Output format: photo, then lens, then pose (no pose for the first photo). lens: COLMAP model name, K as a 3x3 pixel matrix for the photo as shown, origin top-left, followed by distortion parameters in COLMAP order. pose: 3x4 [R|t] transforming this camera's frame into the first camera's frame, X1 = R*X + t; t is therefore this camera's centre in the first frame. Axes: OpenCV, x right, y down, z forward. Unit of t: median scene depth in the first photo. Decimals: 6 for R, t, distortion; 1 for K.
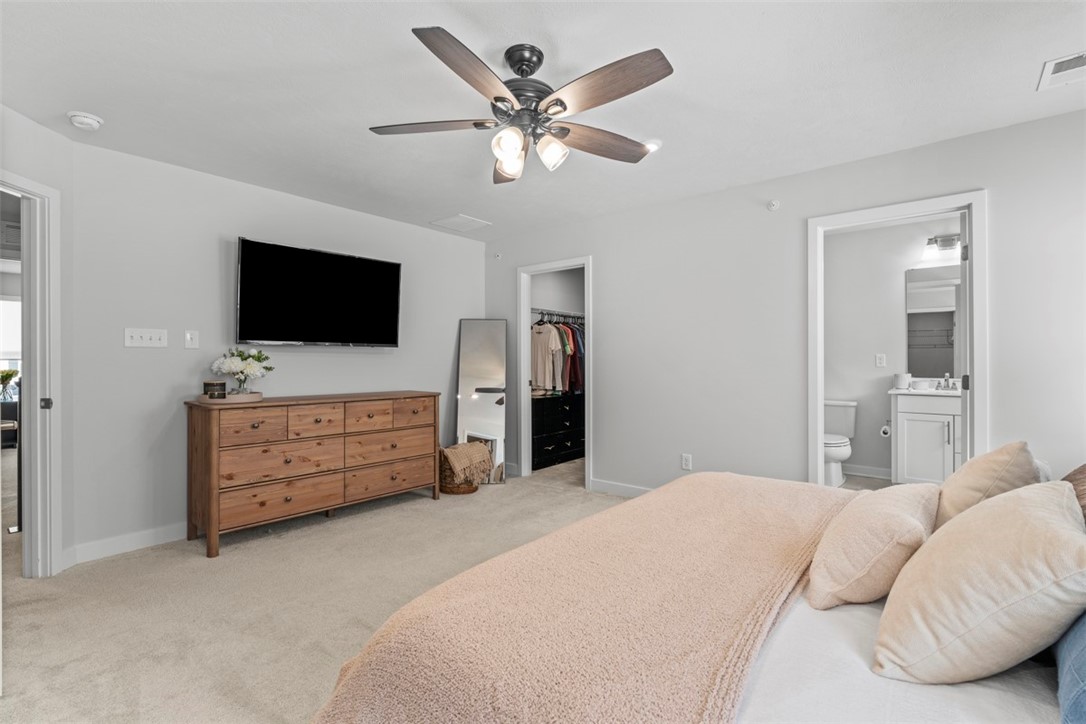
lens RADIAL K [[490.5, 0, 541.3], [0, 490.5, 362.3], [0, 0, 1]] dist [-0.008672, 0.003179]
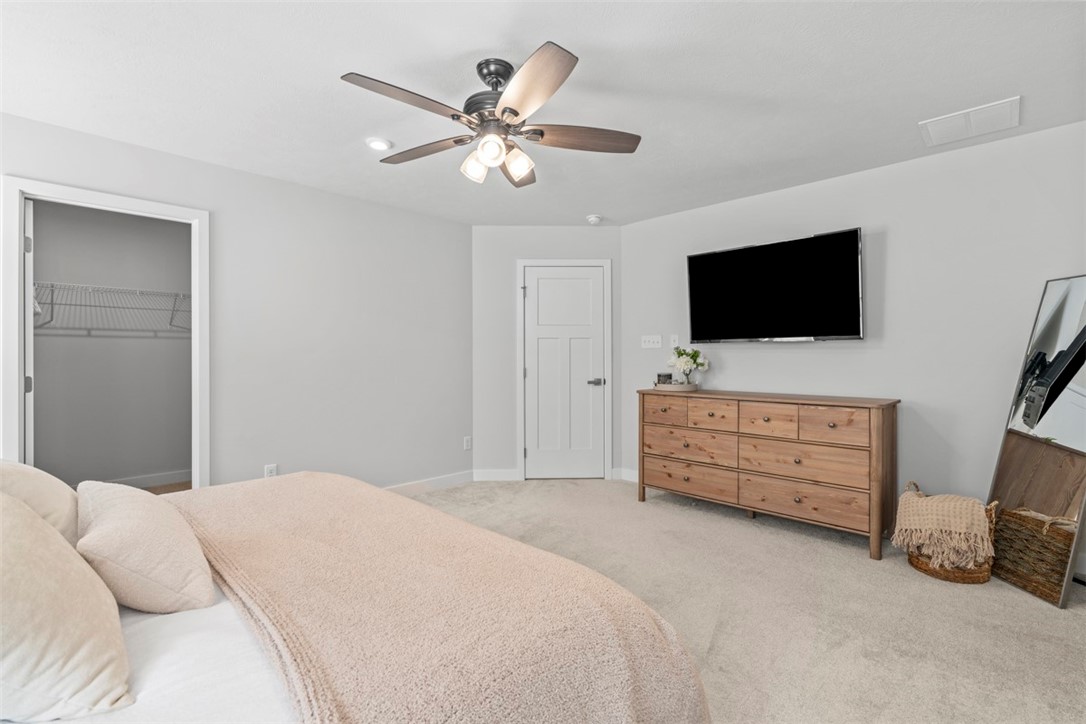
lens RADIAL K [[490.5, 0, 541.1], [0, 490.5, 358.2], [0, 0, 1]] dist [-0.008672, 0.003179]
pose [[-0.071753, 0.001157, -0.997422, 0.585262], [-0.002169, 0.999997, 0.001316, -0.002230], [0.997420, 0.002258, -0.071751, 0.673519]]
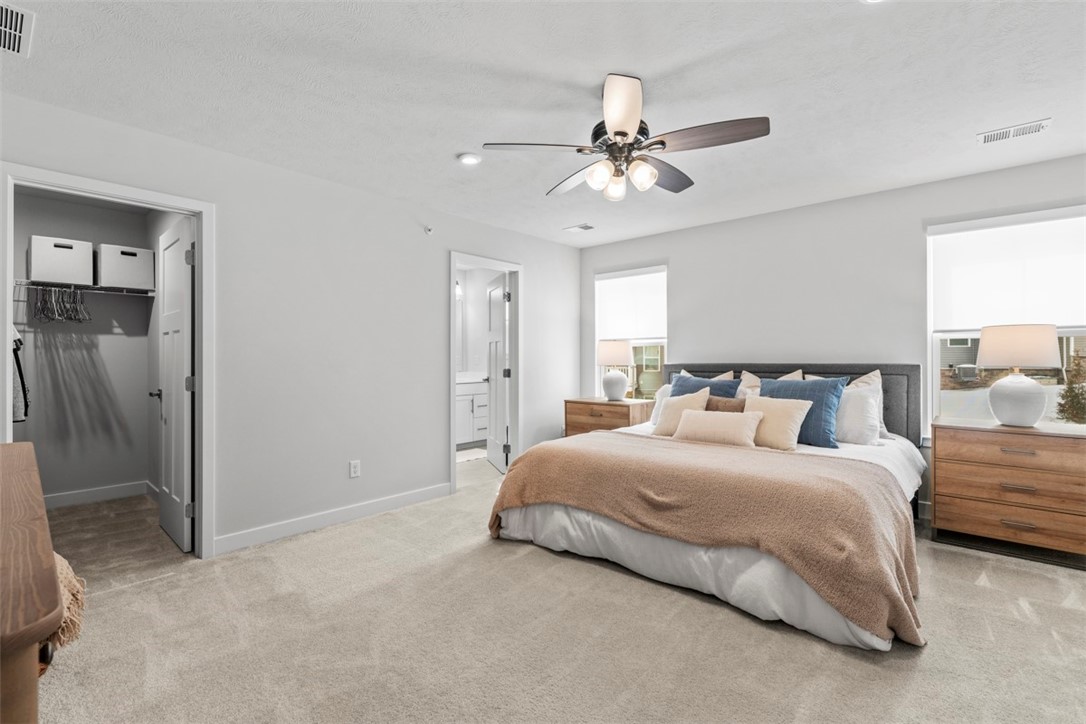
lens RADIAL K [[490.5, 0, 543.3], [0, 490.5, 361.5], [0, 0, 1]] dist [-0.008672, 0.003179]
pose [[0.018404, 0.001243, 0.999830, -0.682490], [0.001019, 0.999999, -0.001261, -0.000972], [-0.999830, 0.001042, 0.018403, 0.669738]]
